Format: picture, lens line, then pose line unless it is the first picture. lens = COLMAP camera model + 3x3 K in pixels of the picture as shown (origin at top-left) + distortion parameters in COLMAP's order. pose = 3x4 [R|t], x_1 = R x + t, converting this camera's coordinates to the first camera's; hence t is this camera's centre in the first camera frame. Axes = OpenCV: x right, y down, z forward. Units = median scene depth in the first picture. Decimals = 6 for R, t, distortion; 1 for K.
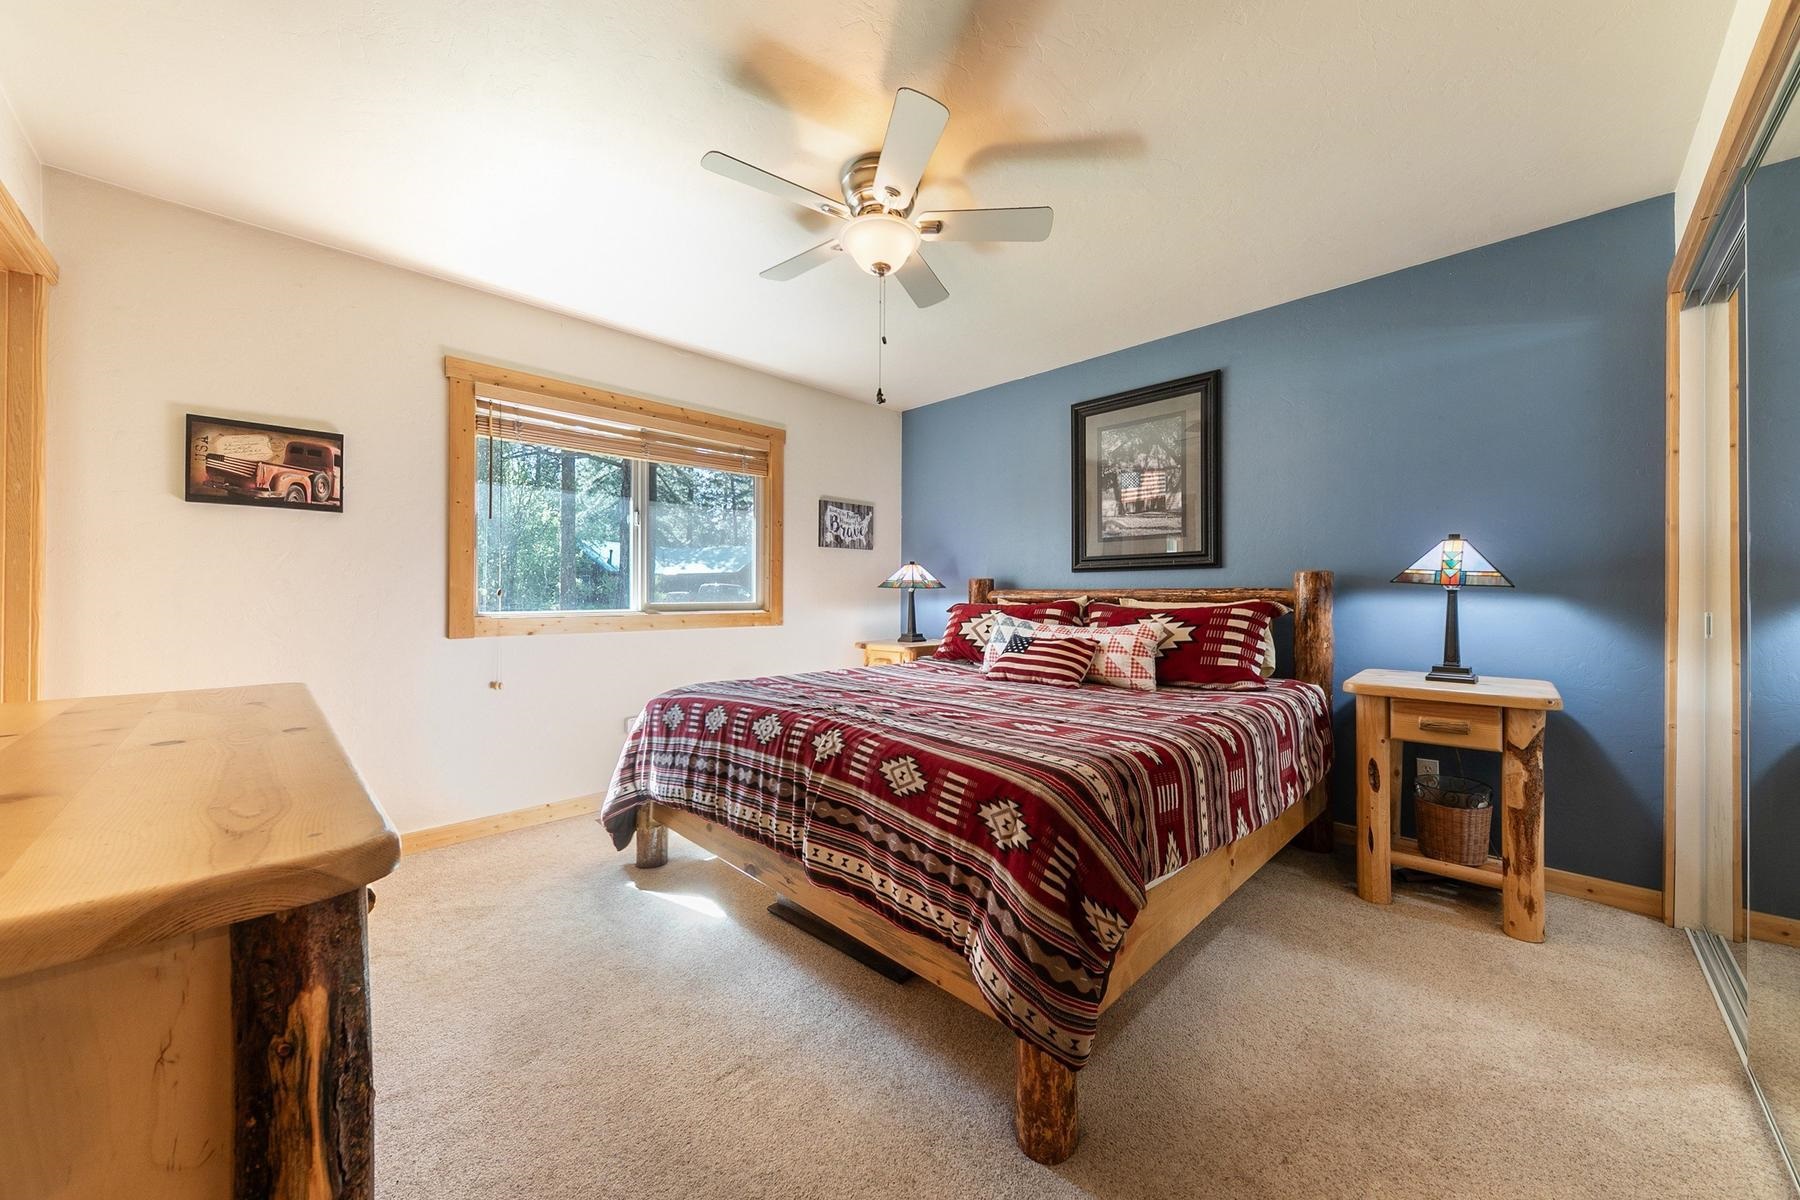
lens RADIAL K [[638.4, 0, 926.1], [0, 638.4, 598.8], [0, 0, 1]] dist [-0.002044, -0.000029]
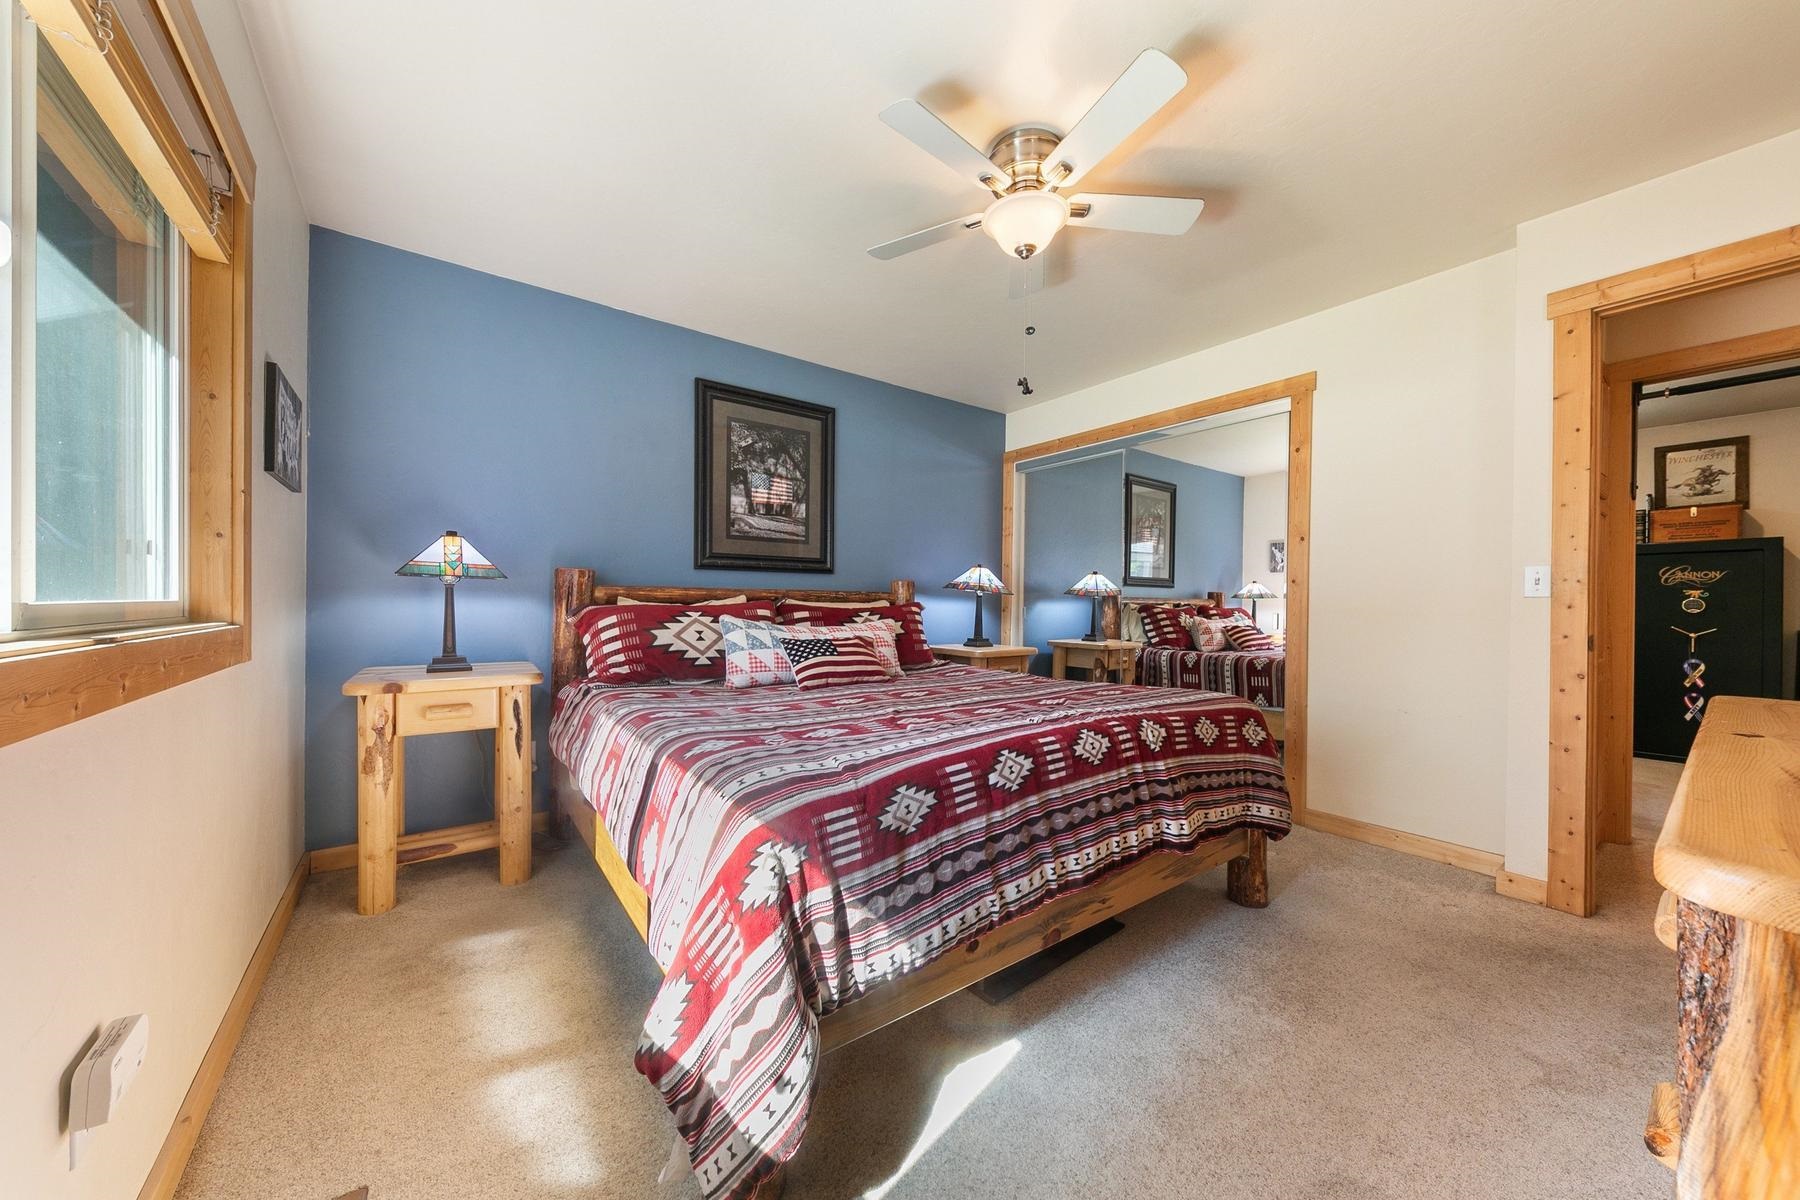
lens RADIAL K [[636.7, 0, 900.0], [0, 636.7, 600.0], [0, 0, 1]] dist [0.028168, -0.000068]
pose [[0.158748, -0.001459, 0.987318, -0.663753], [-0.012658, 0.999914, 0.003513, -0.003534], [-0.987238, -0.013056, 0.158716, 0.633831]]
